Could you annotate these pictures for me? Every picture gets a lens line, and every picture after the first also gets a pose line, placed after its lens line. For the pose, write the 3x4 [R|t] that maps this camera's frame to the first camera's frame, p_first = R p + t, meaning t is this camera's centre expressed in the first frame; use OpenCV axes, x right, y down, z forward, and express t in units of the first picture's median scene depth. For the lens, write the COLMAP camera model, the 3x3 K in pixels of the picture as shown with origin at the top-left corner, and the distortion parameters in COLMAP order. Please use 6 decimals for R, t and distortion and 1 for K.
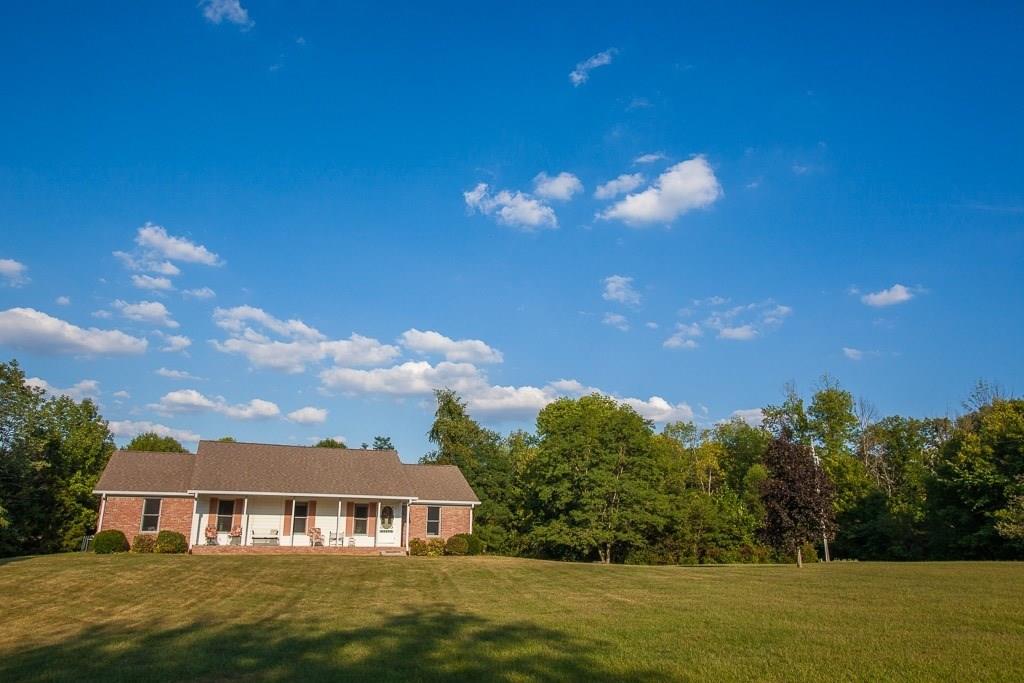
lens RADIAL K [[749.5, 0, 512.0], [0, 749.5, 341.5], [0, 0, 1]] dist [0.004387, 0.006745]
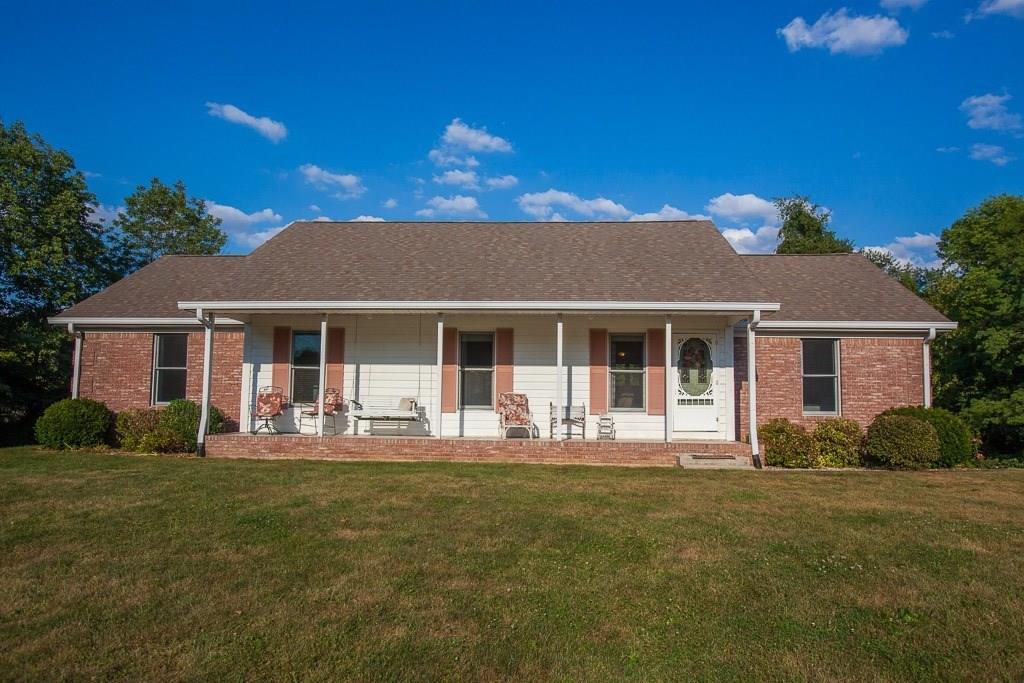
lens RADIAL K [[779.8, 0, 512.0], [0, 779.8, 341.5], [0, 0, 1]] dist [-0.004622, -0.003074]
pose [[0.917068, -0.039157, -0.396803, -0.094986], [0.100341, 0.985803, 0.134623, 0.161429], [0.385898, -0.163274, 0.907978, 0.613411]]
